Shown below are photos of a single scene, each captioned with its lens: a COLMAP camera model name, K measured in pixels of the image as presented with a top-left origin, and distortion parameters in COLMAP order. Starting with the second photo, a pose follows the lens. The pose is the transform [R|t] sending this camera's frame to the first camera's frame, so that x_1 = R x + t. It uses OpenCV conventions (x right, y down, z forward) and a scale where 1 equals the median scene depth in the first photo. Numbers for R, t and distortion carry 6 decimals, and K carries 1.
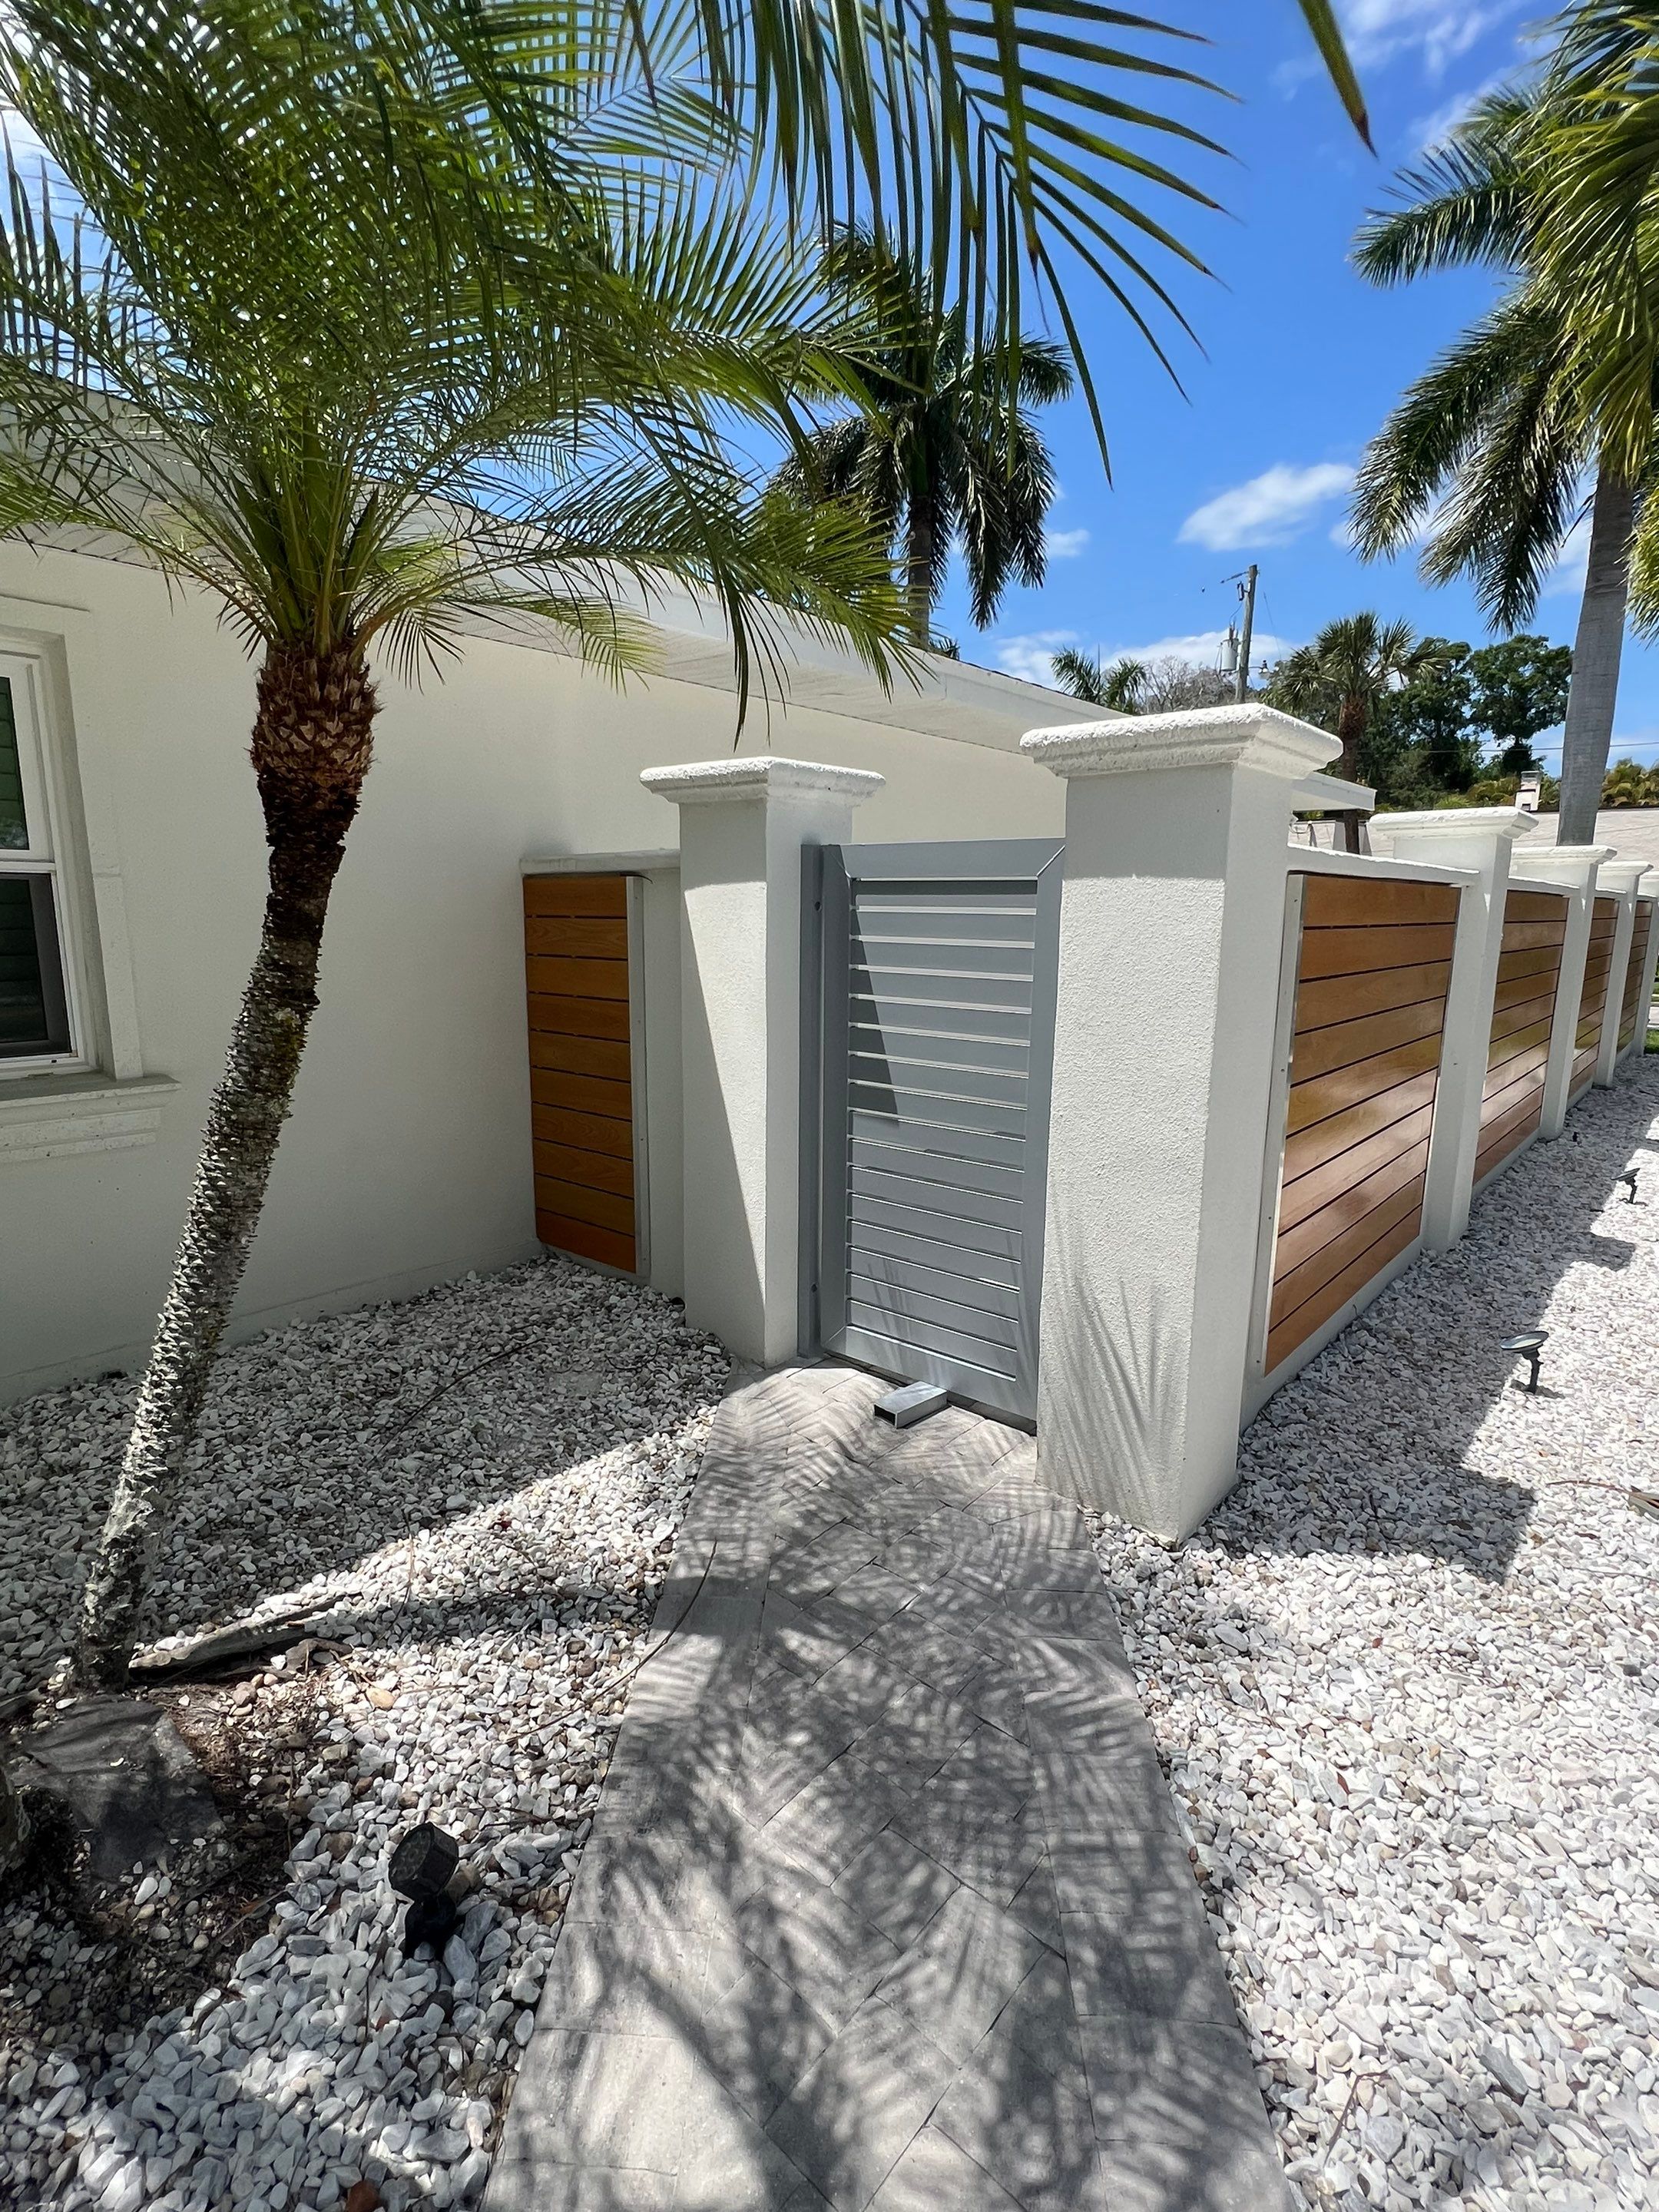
lens RADIAL K [[1058.5, 0, 829.5], [0, 1058.5, 1106.0], [0, 0, 1]] dist [-0.008994, 0.000375]
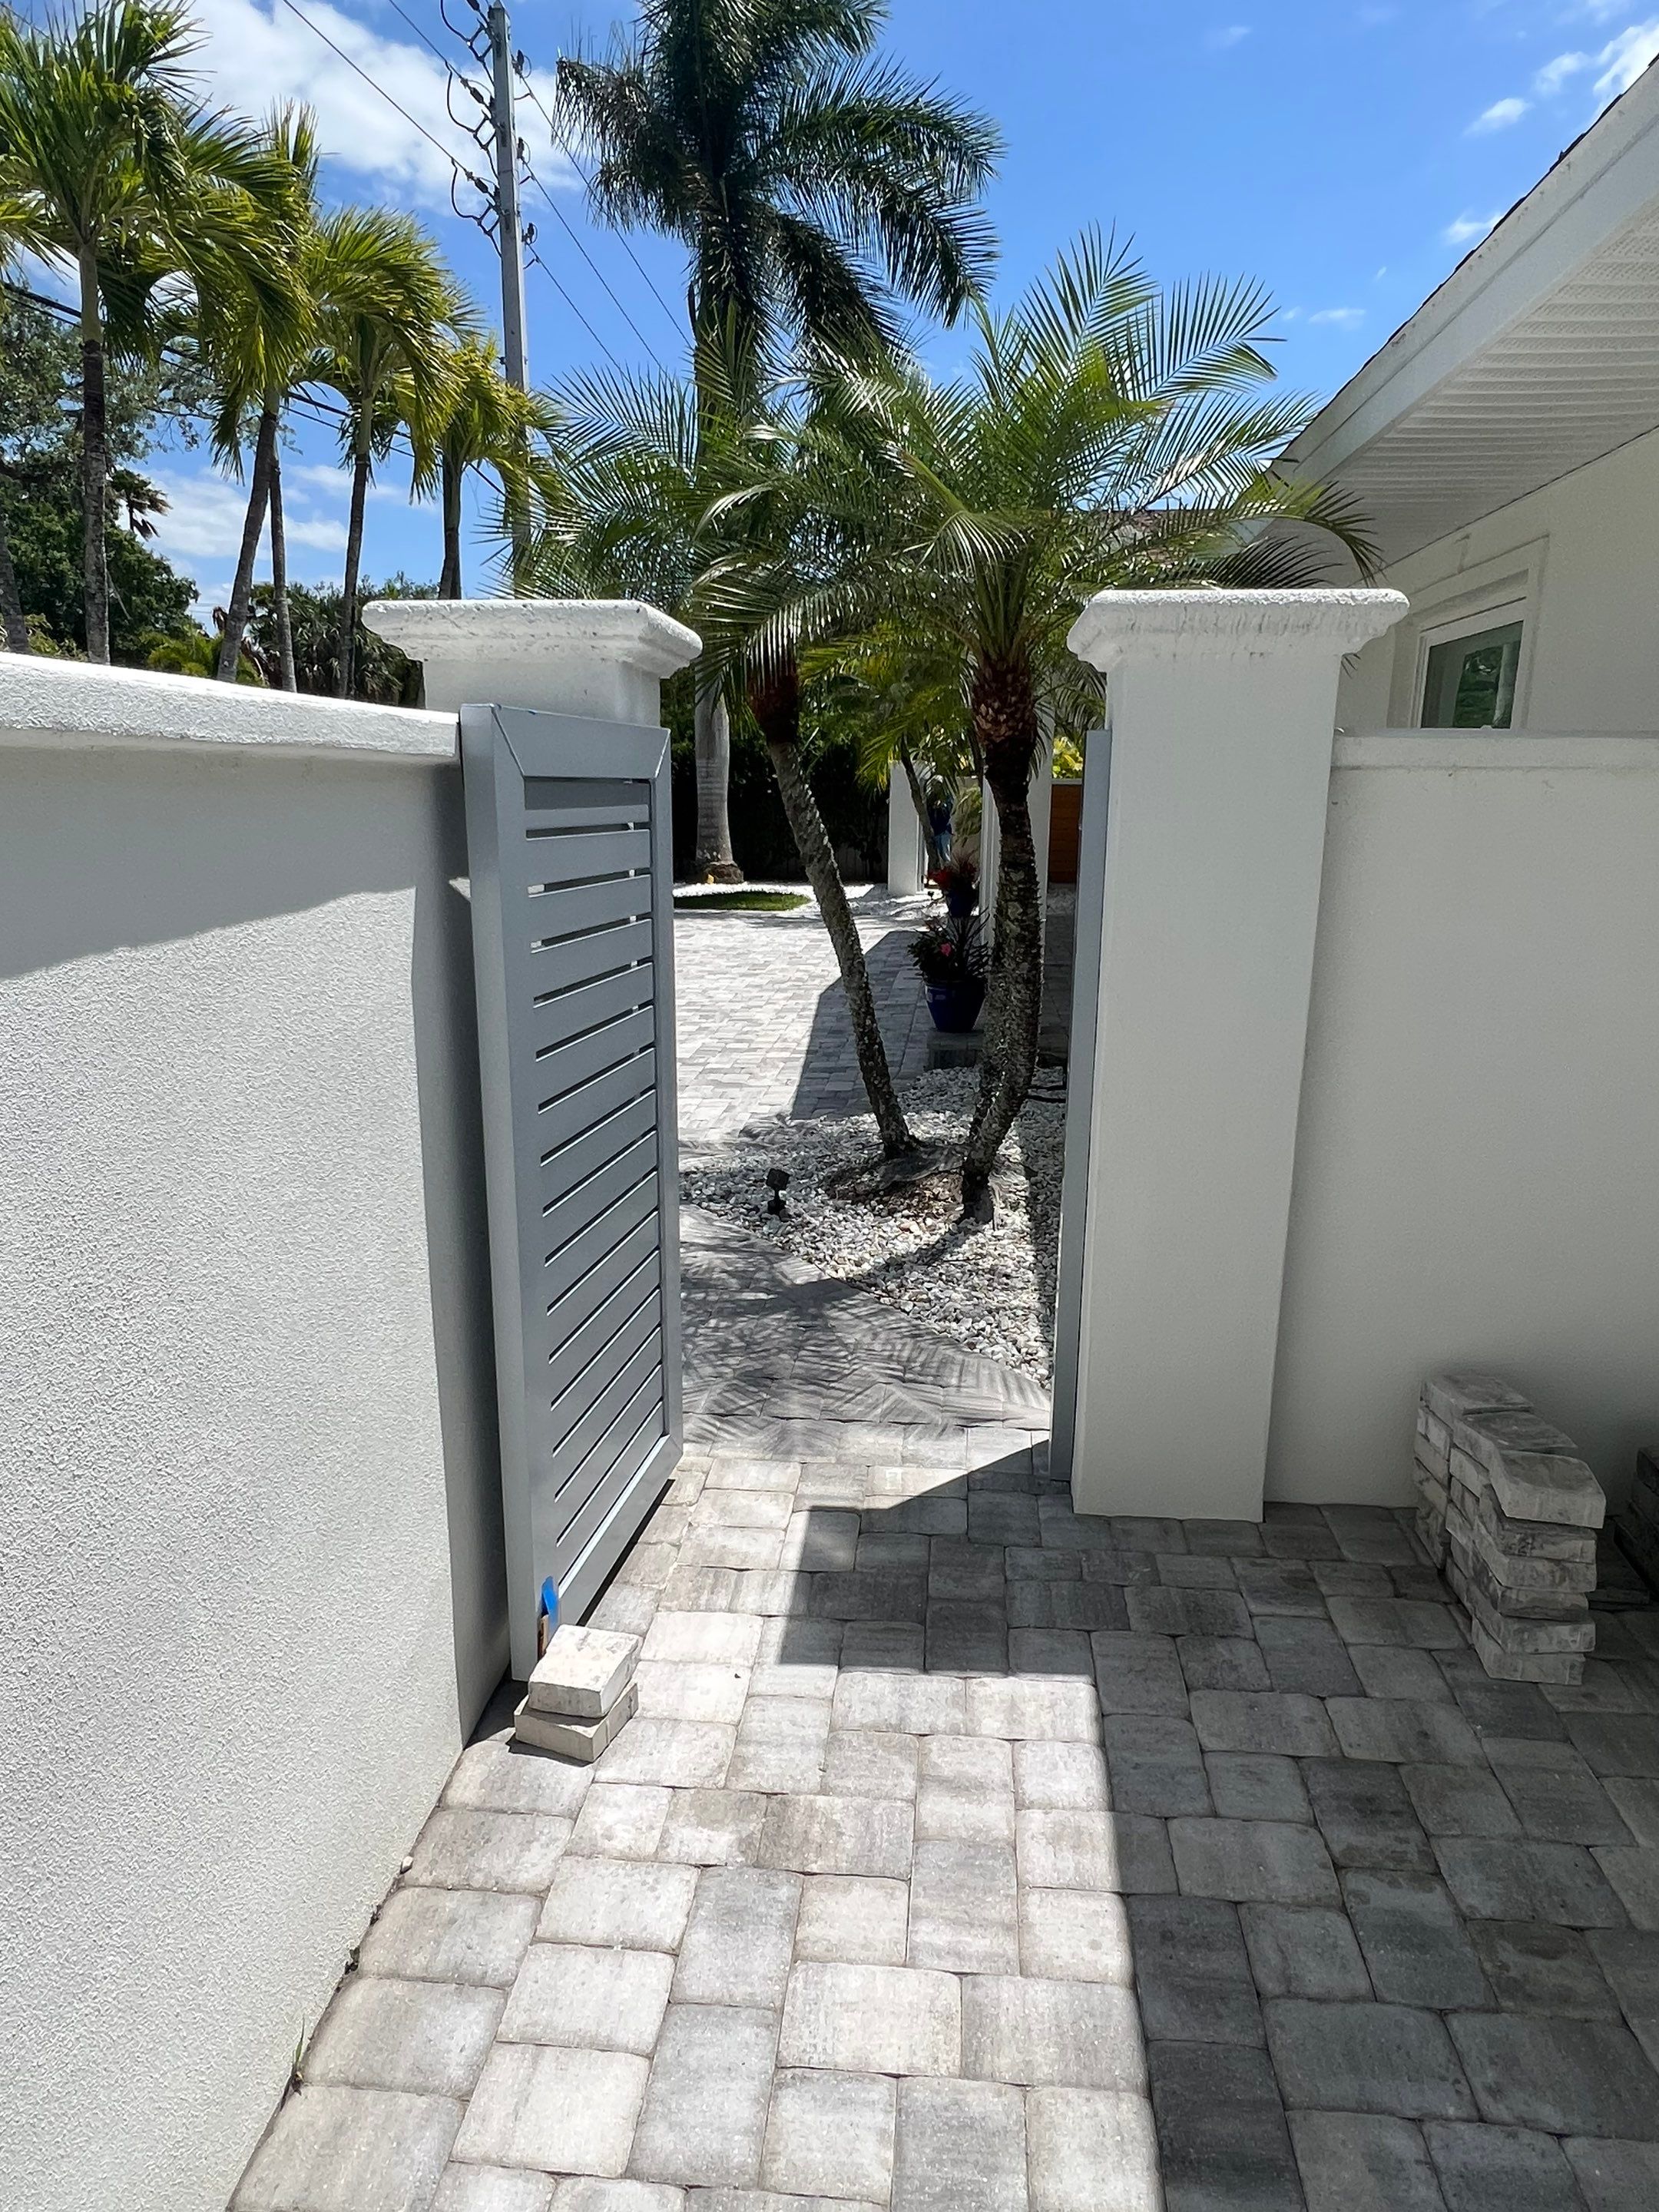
lens RADIAL K [[1337.8, 0, 822.6], [0, 1337.8, 1106.8], [0, 0, 1]] dist [-0.004446, 0.003057]
pose [[-0.815062, 0.117521, -0.567330, 0.698038], [-0.124230, 0.920987, 0.369257, -0.343761], [0.565899, 0.371447, -0.736061, 1.723050]]
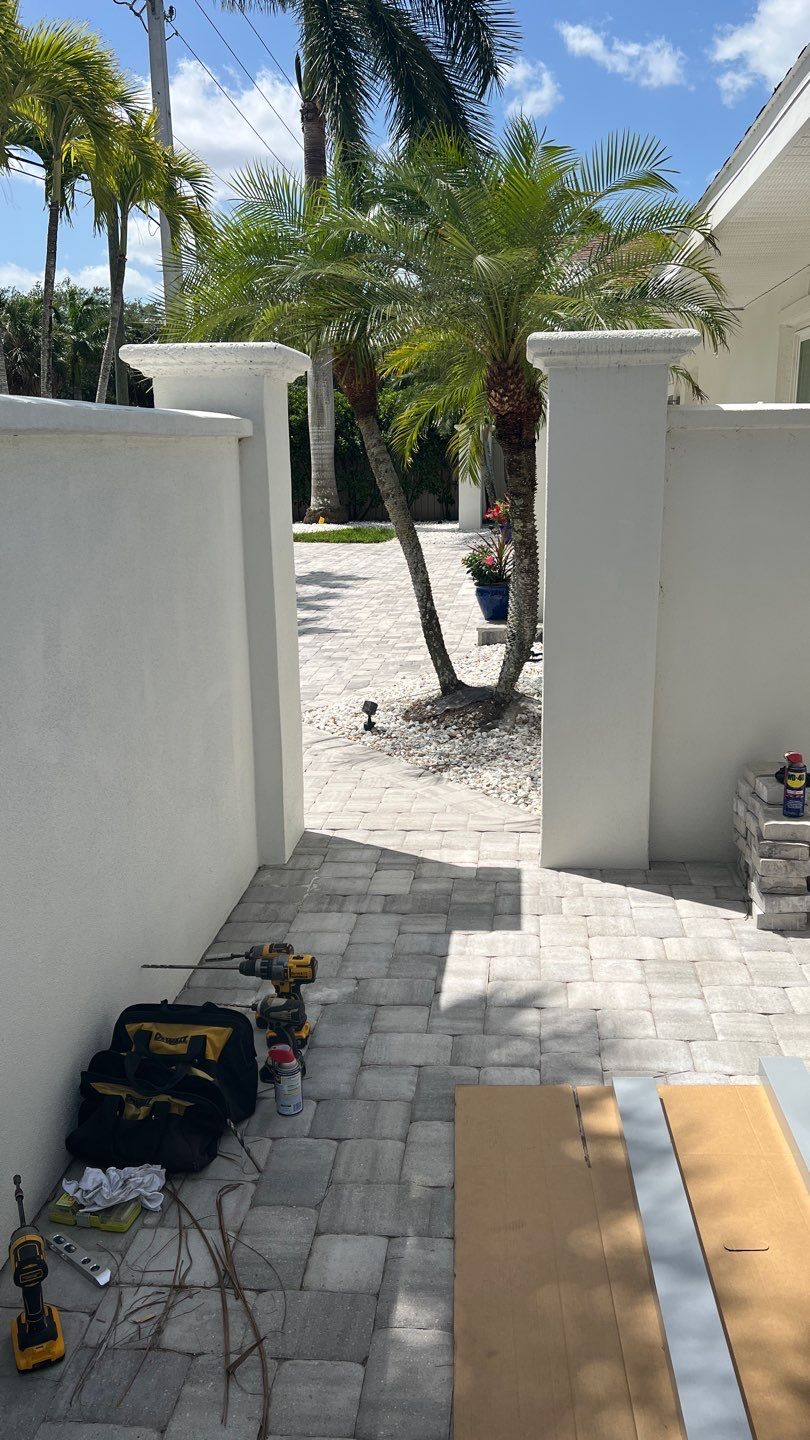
lens RADIAL K [[1076.8, 0, 405.0], [0, 1076.8, 720.0], [0, 0, 1]] dist [0.039501, -0.000515]
pose [[-0.818944, 0.140626, -0.556376, 0.892728], [-0.101937, 0.918447, 0.382184, -0.401713], [0.564747, 0.369703, -0.737822, 2.052353]]
